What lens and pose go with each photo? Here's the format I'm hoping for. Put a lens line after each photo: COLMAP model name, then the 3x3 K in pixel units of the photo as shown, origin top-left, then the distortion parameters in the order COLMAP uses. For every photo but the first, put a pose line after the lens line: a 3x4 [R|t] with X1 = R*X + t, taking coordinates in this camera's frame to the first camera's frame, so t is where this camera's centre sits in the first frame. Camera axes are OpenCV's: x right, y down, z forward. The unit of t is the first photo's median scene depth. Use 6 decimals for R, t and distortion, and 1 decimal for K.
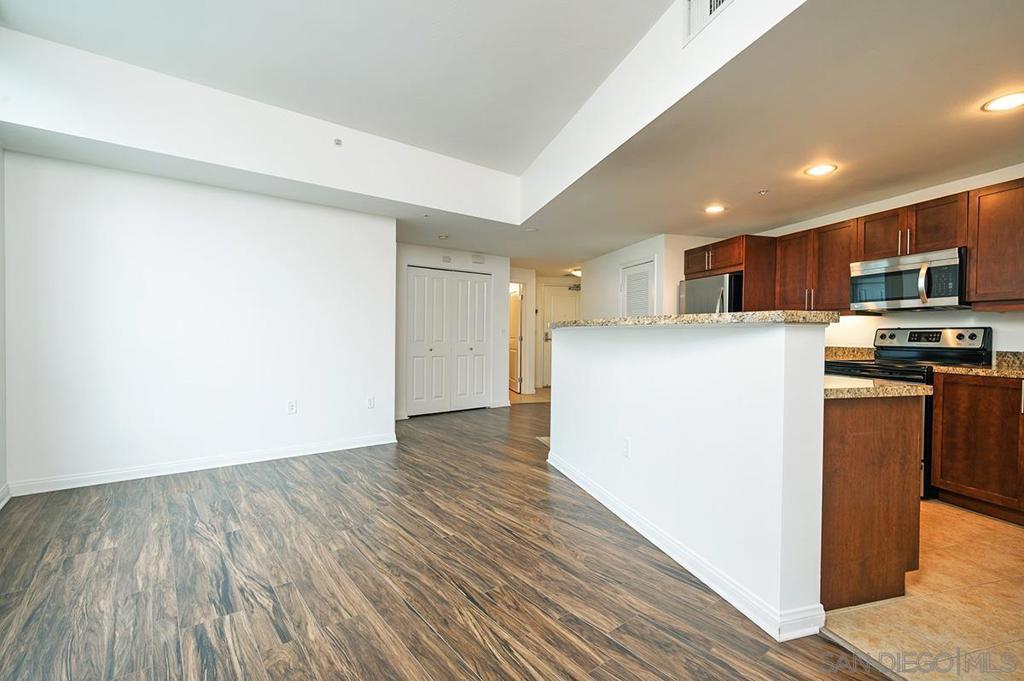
lens RADIAL K [[467.8, 0, 512.0], [0, 467.8, 340.5], [0, 0, 1]] dist [-0.003876, 0.000067]
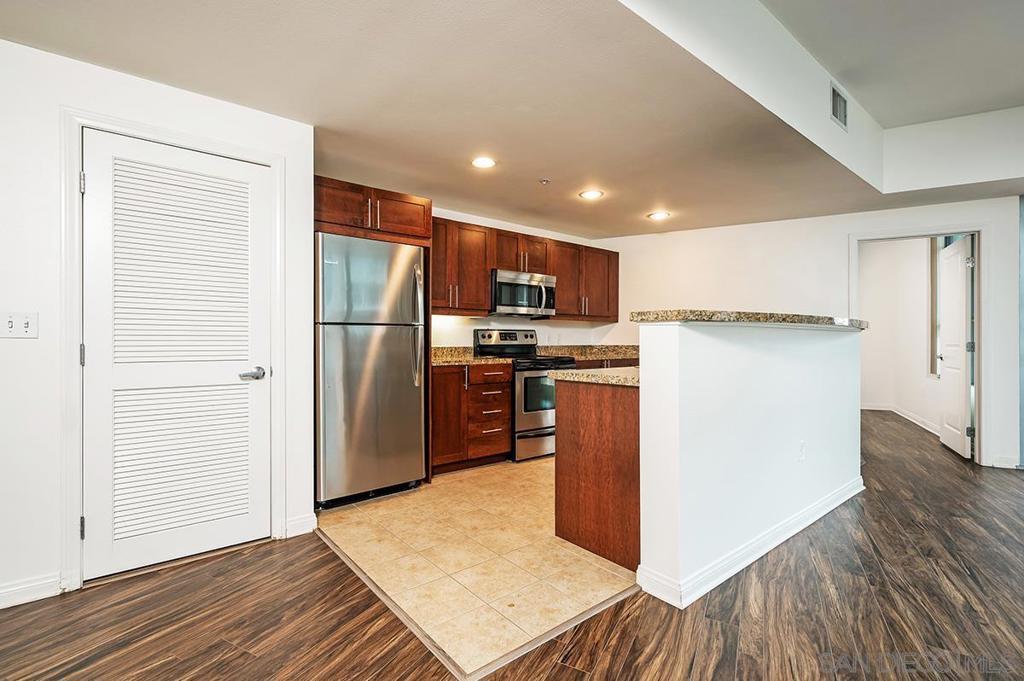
lens RADIAL K [[467.8, 0, 512.0], [0, 467.8, 340.5], [0, 0, 1]] dist [-0.003876, 0.000067]
pose [[-0.398711, -0.008584, 0.917036, -0.388844], [0.006937, 0.999899, 0.012376, -0.015621], [-0.917050, 0.011296, -0.398611, 1.878943]]
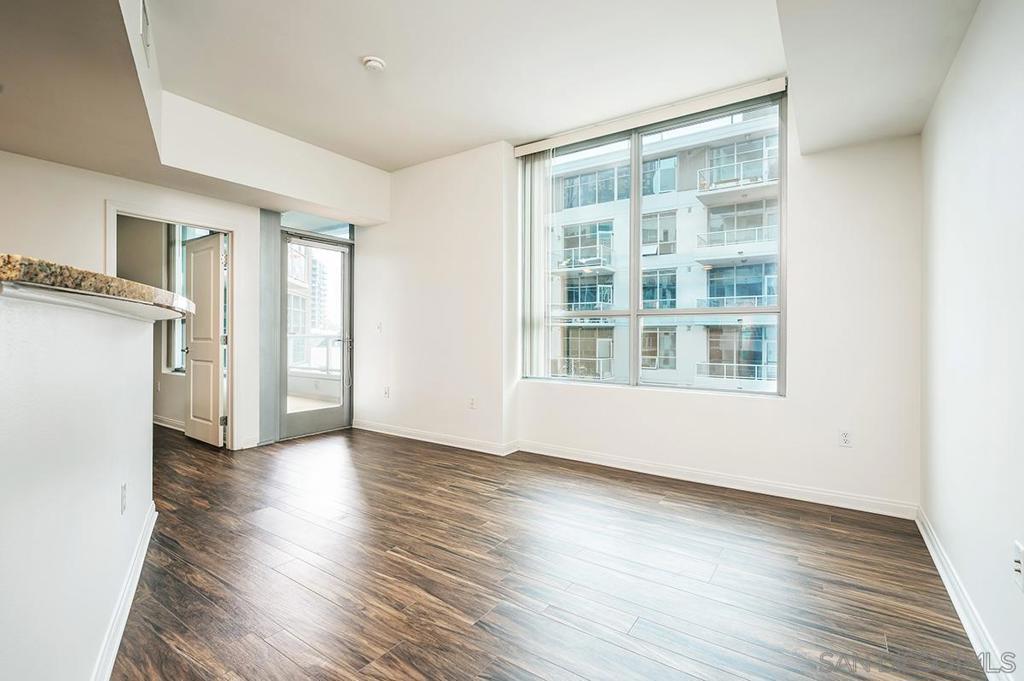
lens RADIAL K [[467.8, 0, 512.0], [0, 467.8, 340.5], [0, 0, 1]] dist [-0.003876, 0.000067]
pose [[-0.954751, -0.010437, -0.297223, -0.076283], [-0.017081, 0.999659, 0.019765, -0.013090], [0.296915, 0.023948, -0.954604, 1.727988]]
